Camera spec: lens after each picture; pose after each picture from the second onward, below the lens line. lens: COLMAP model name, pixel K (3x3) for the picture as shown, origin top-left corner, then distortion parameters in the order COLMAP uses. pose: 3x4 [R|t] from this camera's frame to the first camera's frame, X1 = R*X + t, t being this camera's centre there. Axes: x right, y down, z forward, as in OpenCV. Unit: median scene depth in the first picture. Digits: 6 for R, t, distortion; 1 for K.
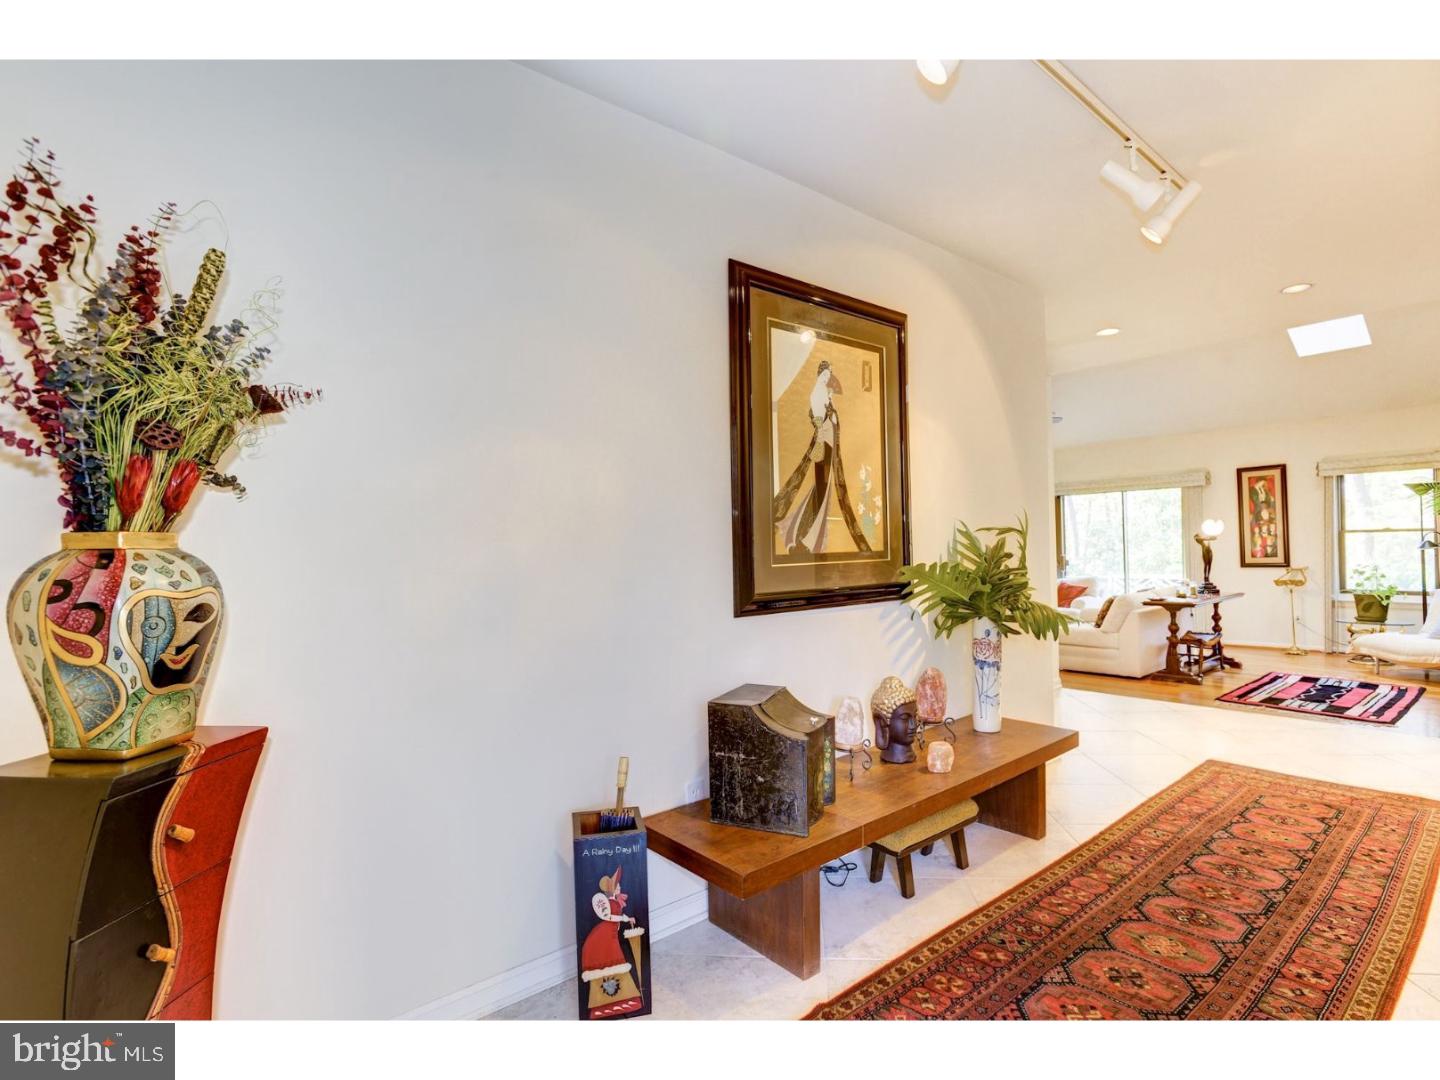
lens RADIAL K [[724.2, 0, 716.2], [0, 724.2, 545.5], [0, 0, 1]] dist [-0.003439, 0.004715]
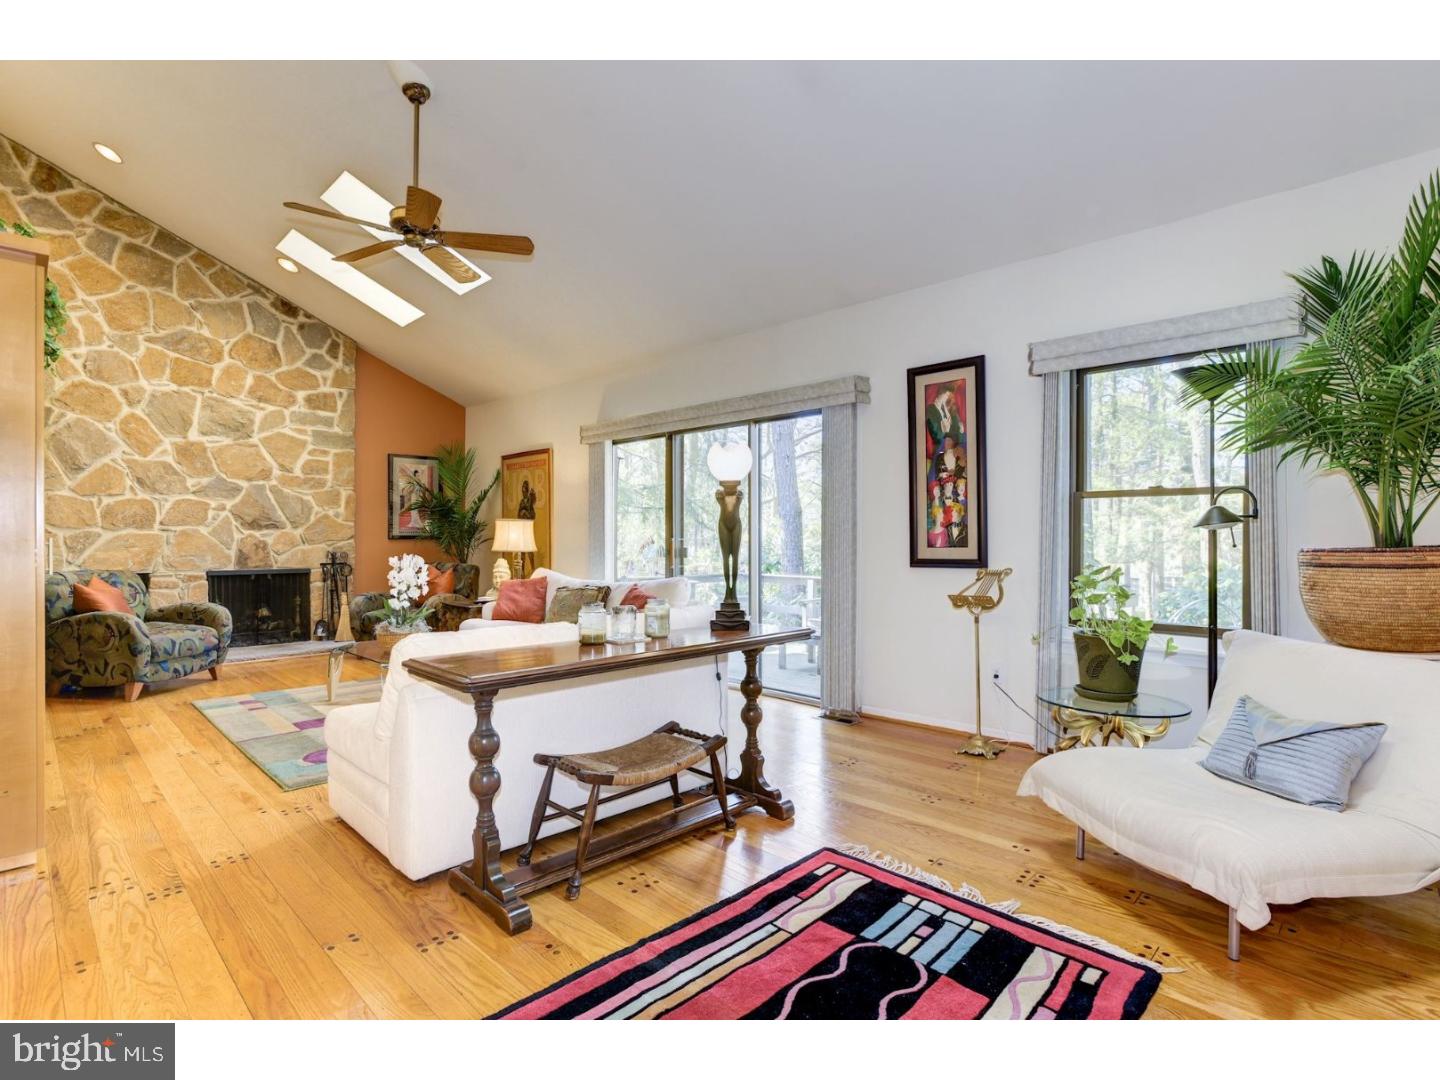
lens RADIAL K [[724.2, 0, 723.1], [0, 724.2, 540.5], [0, 0, 1]] dist [-0.003439, 0.004715]
pose [[0.994599, 0.023035, 0.101205, 0.639636], [-0.023699, 0.999705, 0.005364, 0.014774], [-0.101052, -0.007733, 0.994851, 0.603207]]
